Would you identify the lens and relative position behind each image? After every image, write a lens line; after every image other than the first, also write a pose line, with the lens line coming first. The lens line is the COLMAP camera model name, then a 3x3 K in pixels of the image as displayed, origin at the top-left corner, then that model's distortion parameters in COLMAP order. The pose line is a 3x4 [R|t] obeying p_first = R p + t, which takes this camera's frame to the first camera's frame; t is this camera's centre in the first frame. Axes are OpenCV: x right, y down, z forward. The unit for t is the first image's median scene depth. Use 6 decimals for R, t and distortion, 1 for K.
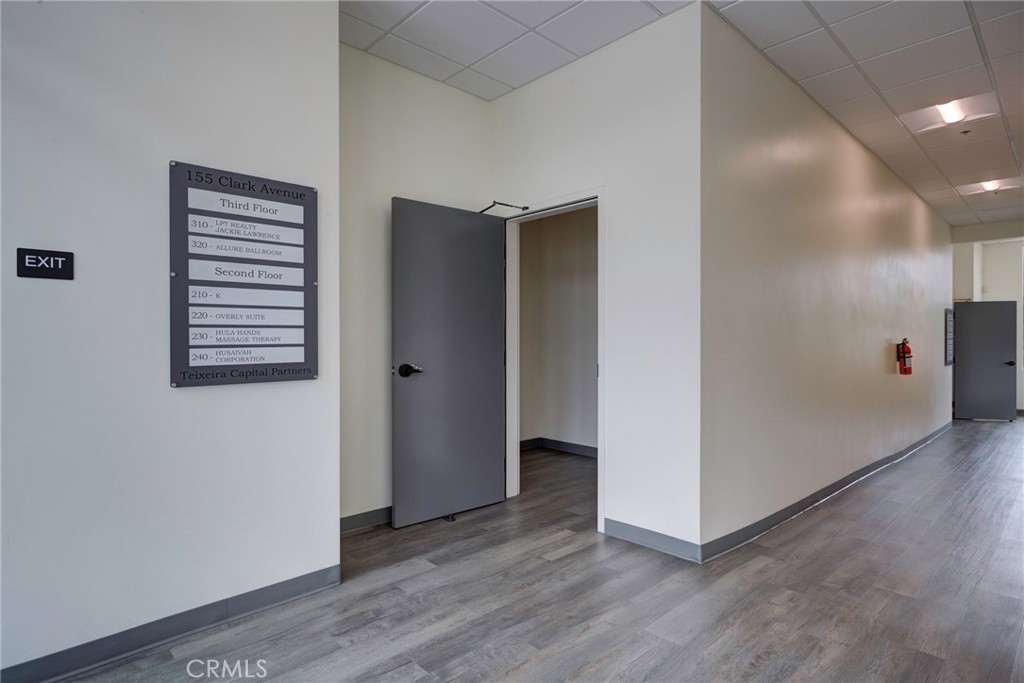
lens RADIAL K [[536.7, 0, 507.9], [0, 536.7, 341.9], [0, 0, 1]] dist [-0.009393, 0.001718]
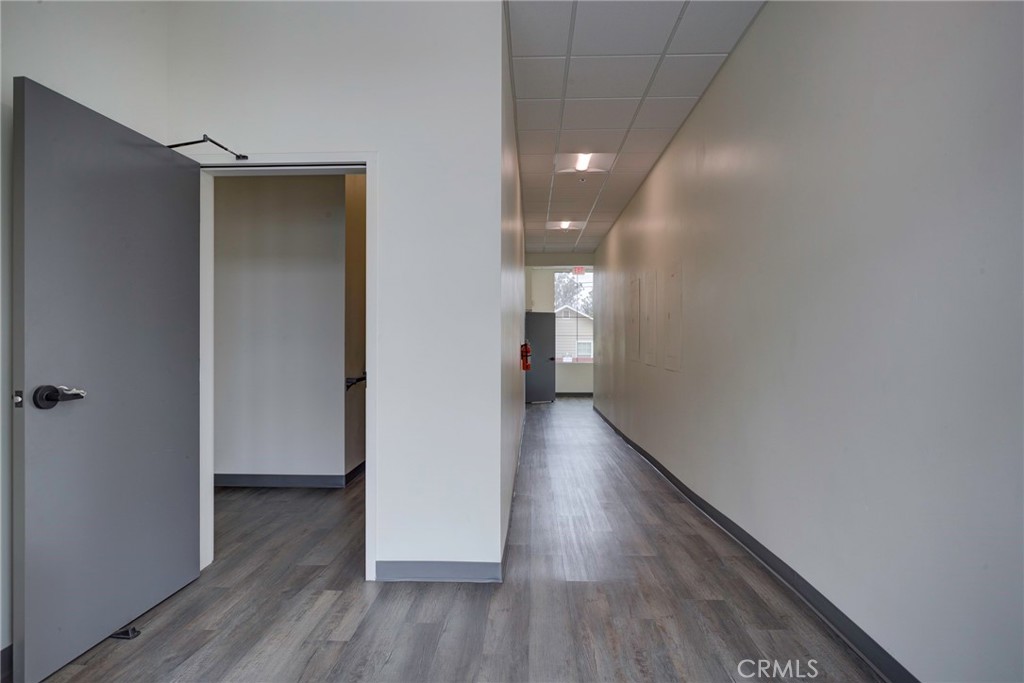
lens RADIAL K [[536.7, 0, 511.6], [0, 536.7, 342.9], [0, 0, 1]] dist [-0.009393, 0.001718]
pose [[0.711219, -0.002224, 0.702967, -0.237388], [0.002980, 0.999996, 0.000149, -0.001562], [-0.702964, 0.001989, 0.711223, 0.273063]]
